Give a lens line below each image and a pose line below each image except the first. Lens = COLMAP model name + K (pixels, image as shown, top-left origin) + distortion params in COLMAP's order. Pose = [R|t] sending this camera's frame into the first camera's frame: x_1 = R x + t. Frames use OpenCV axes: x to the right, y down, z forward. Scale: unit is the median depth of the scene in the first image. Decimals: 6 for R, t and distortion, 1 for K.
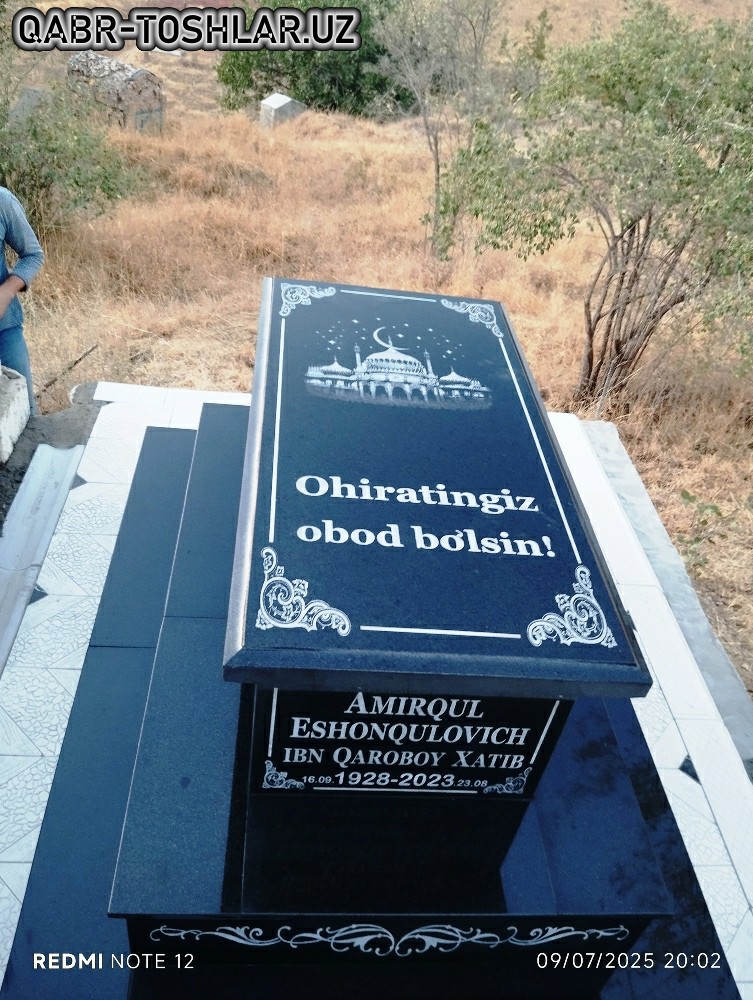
lens RADIAL K [[819.4, 0, 376.9], [0, 819.4, 496.3], [0, 0, 1]] dist [0.093701, -0.194805]
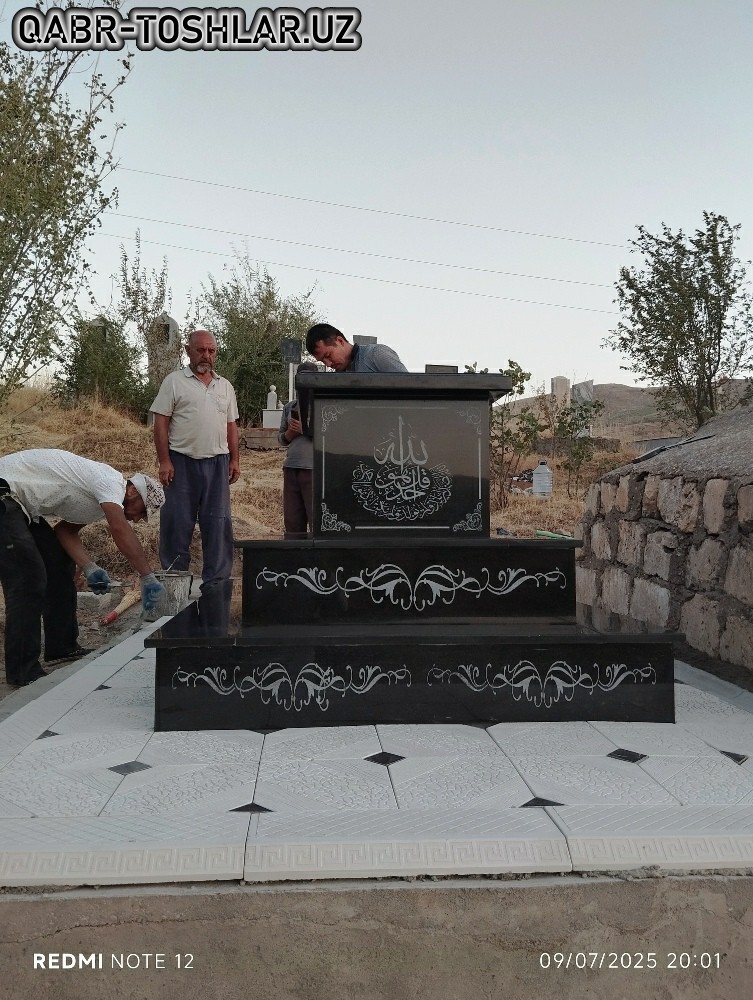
lens RADIAL K [[819.4, 0, 376.9], [0, 819.4, 496.3], [0, 0, 1]] dist [0.093701, -0.194805]
pose [[0.990719, -0.134465, 0.019882, -0.049902], [0.115291, 0.753794, -0.646918, 1.385579], [0.072000, 0.643206, 0.762300, -0.283371]]
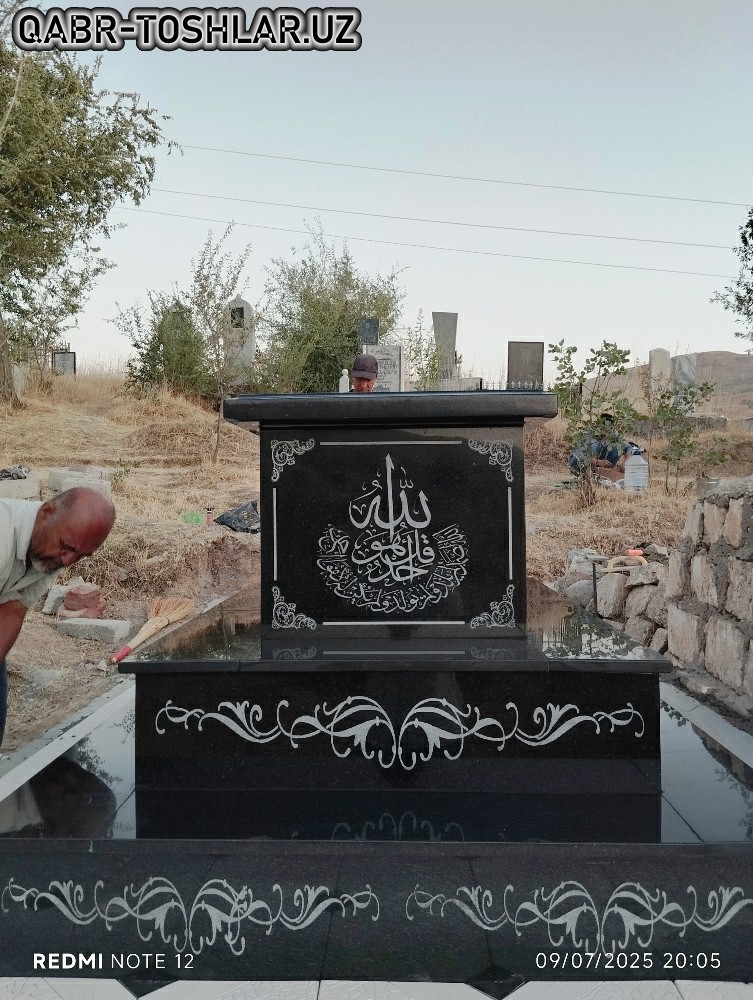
lens RADIAL K [[819.4, 0, 376.9], [0, 819.4, 496.3], [0, 0, 1]] dist [0.093701, -0.194805]
pose [[0.984943, -0.144018, -0.095639, 0.134706], [0.051172, 0.771280, -0.634435, 0.937393], [0.165134, 0.619988, 0.767037, 0.063990]]
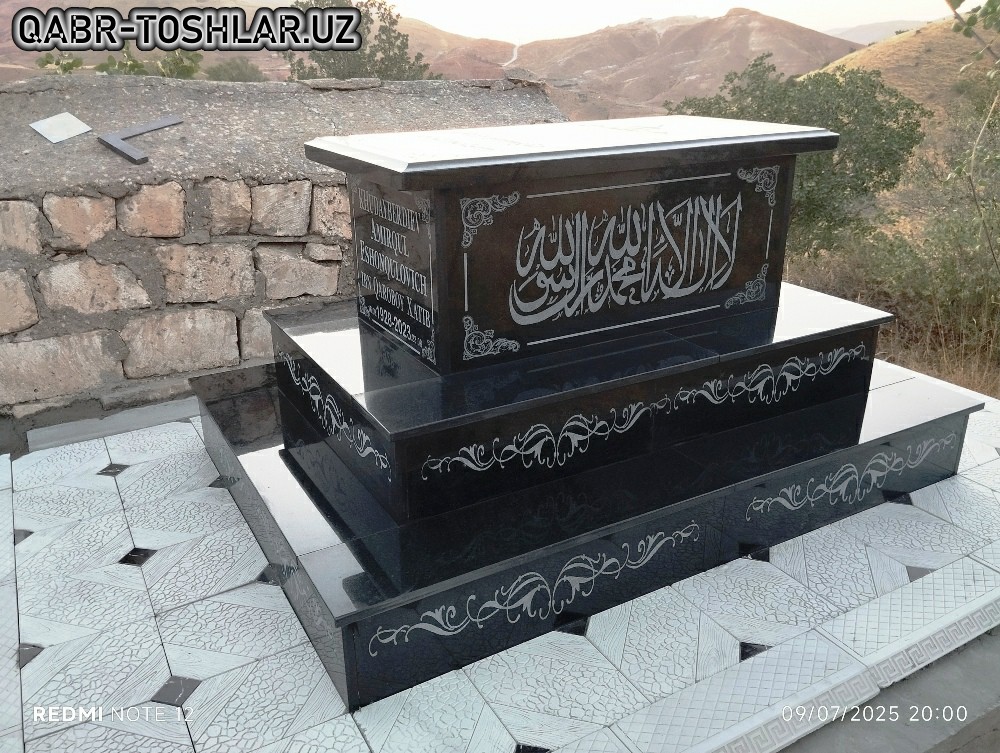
lens RADIAL K [[819.4, 0, 500.0], [0, 819.4, 376.5], [0, 0, 1]] dist [0.093701, -0.194805]
pose [[0.434023, 0.195891, -0.879347, 1.351974], [-0.509703, 0.858228, -0.060390, 0.419867], [0.742851, 0.474417, 0.472337, 0.536058]]
